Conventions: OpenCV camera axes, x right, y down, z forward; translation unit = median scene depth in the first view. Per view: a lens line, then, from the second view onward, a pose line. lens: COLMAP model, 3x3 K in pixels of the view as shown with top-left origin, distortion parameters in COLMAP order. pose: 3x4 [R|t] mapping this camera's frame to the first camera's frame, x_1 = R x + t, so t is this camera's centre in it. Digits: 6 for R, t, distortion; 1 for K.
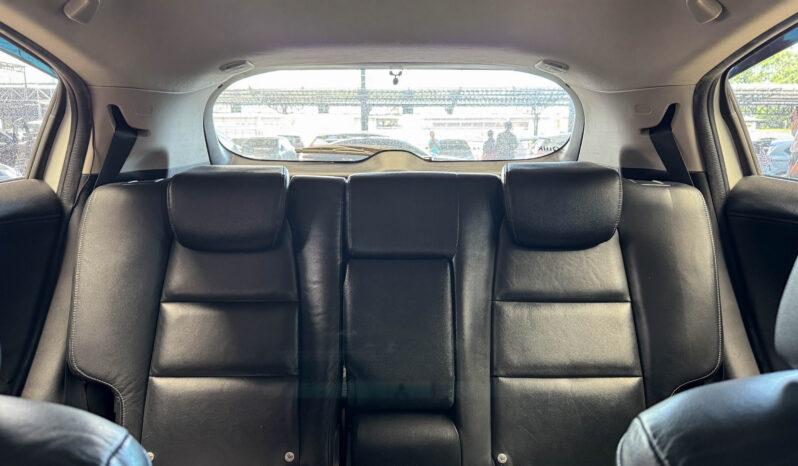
lens RADIAL K [[562.7, 0, 399.0], [0, 562.7, 233.0], [0, 0, 1]] dist [0.004872, 0.000573]
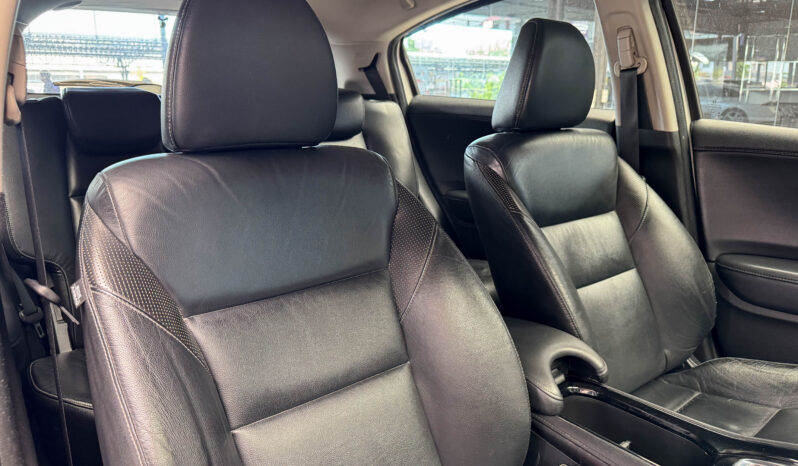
lens RADIAL K [[562.7, 0, 399.0], [0, 562.7, 233.0], [0, 0, 1]] dist [0.004872, 0.000573]
pose [[0.769662, -0.148835, 0.620860, -0.595490], [0.102988, 0.988655, 0.109334, 0.128650], [-0.630090, -0.020209, 0.776259, -0.377518]]
